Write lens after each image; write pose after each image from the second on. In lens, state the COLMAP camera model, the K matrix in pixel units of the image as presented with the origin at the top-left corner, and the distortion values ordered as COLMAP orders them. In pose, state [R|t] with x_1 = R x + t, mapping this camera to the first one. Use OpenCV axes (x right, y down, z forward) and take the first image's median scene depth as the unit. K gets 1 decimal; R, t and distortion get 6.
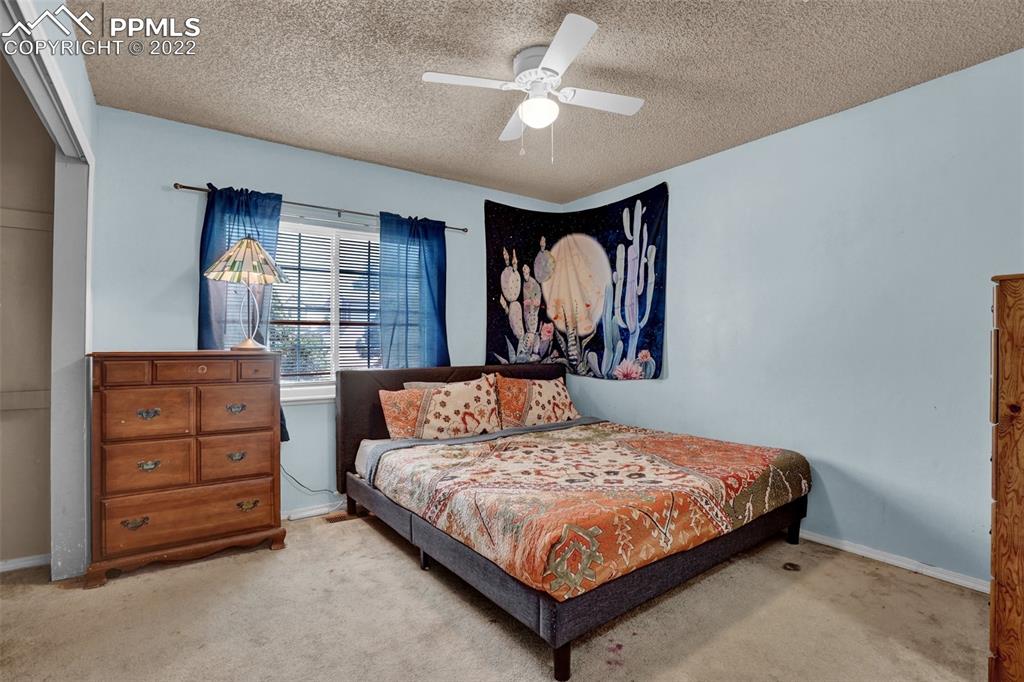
lens RADIAL K [[486.4, 0, 504.8], [0, 486.4, 342.5], [0, 0, 1]] dist [-0.056116, 0.023485]
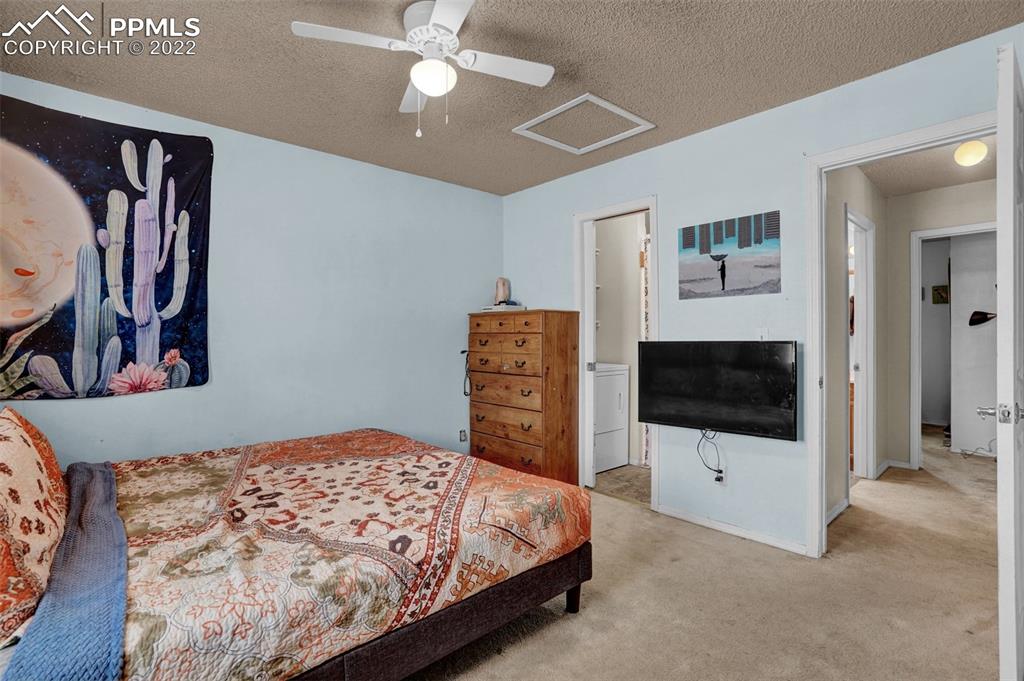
lens RADIAL K [[486.4, 0, 504.2], [0, 486.4, 335.9], [0, 0, 1]] dist [-0.056116, 0.023485]
pose [[-0.098868, 0.007002, 0.995076, -0.469688], [-0.000530, 0.999975, -0.007089, 0.000255], [-0.995100, -0.001228, -0.098862, 0.554432]]
